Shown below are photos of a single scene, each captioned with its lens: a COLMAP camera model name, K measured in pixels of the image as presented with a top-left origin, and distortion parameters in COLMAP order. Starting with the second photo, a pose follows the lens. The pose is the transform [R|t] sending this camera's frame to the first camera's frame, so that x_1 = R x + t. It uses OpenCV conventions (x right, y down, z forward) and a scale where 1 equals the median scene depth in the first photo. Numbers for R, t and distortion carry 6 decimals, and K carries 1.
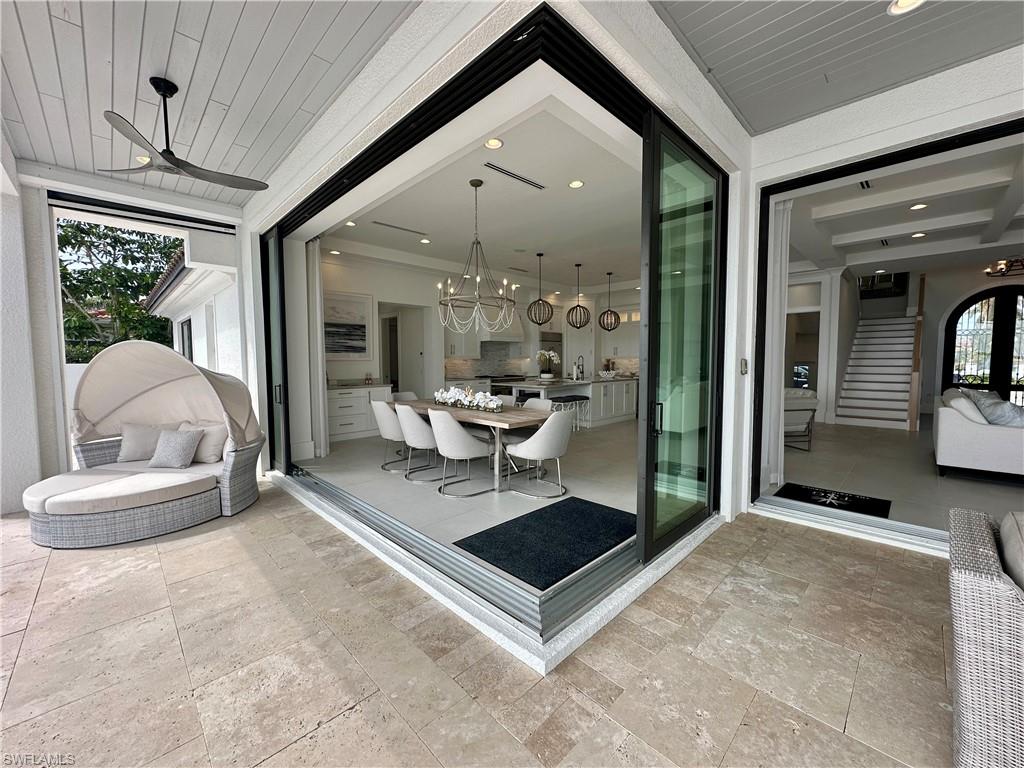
lens RADIAL K [[409.2, 0, 514.3], [0, 409.2, 386.2], [0, 0, 1]] dist [-0.001641, 0.000370]
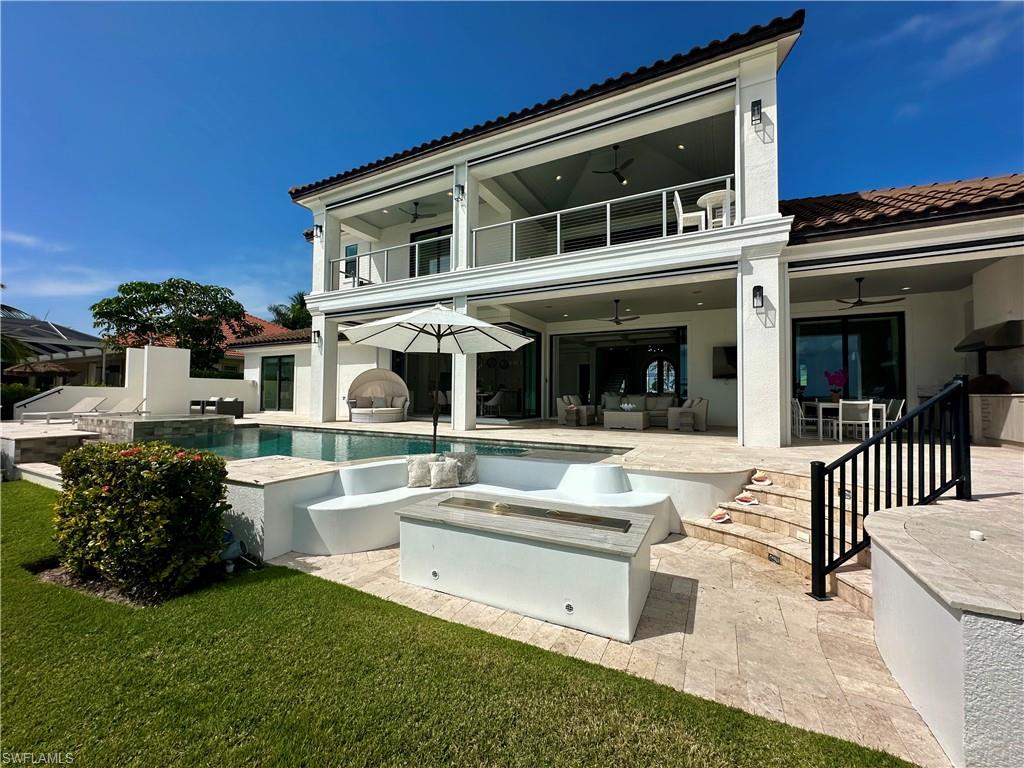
lens RADIAL K [[409.2, 0, 514.3], [0, 409.2, 386.2], [0, 0, 1]] dist [-0.001641, 0.000370]
pose [[0.952999, 0.020559, 0.302276, -0.408508], [0.006182, 0.996168, -0.087242, 0.157590], [-0.302912, 0.085010, 0.949220, -1.169201]]
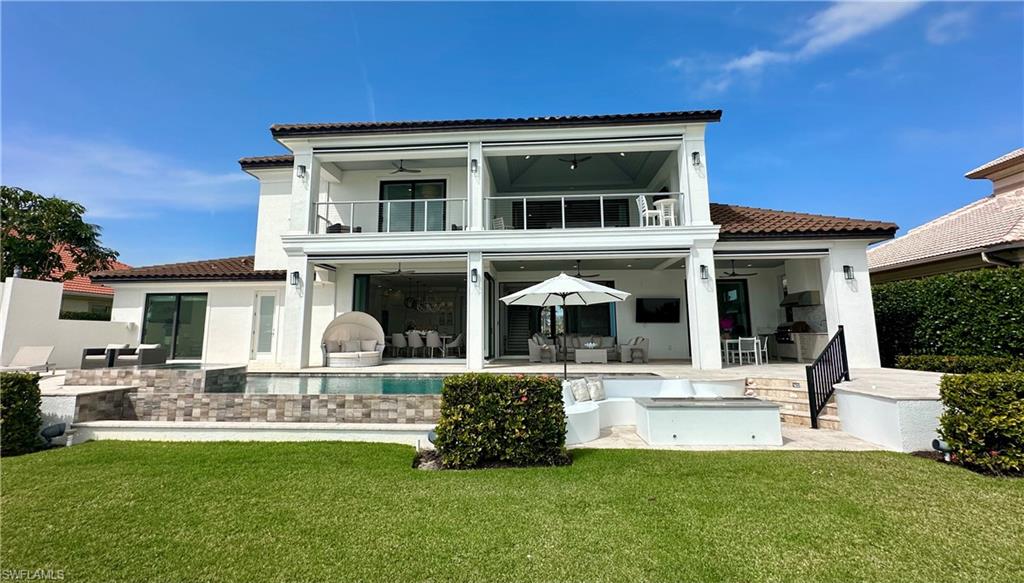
lens RADIAL K [[452.1, 0, 508.8], [0, 452.1, 270.7], [0, 0, 1]] dist [-0.001909, -0.000157]
pose [[0.756480, 0.096717, 0.646826, -1.127521], [0.042731, 0.979583, -0.196448, 0.160691], [-0.652620, 0.176248, 0.736902, -1.206799]]
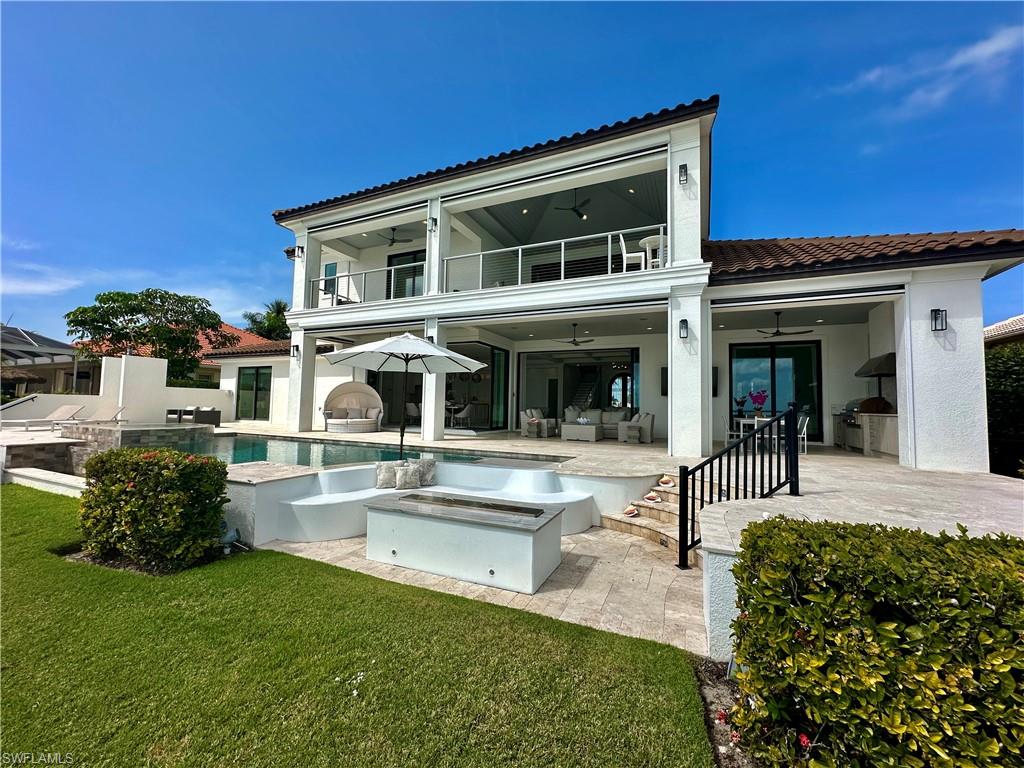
lens RADIAL K [[409.2, 0, 514.3], [0, 409.2, 386.2], [0, 0, 1]] dist [-0.001641, 0.000370]
pose [[0.935649, 0.042567, 0.350354, -0.405342], [-0.002735, 0.993545, -0.113408, 0.155567], [-0.352920, 0.105152, 0.929726, -1.303385]]
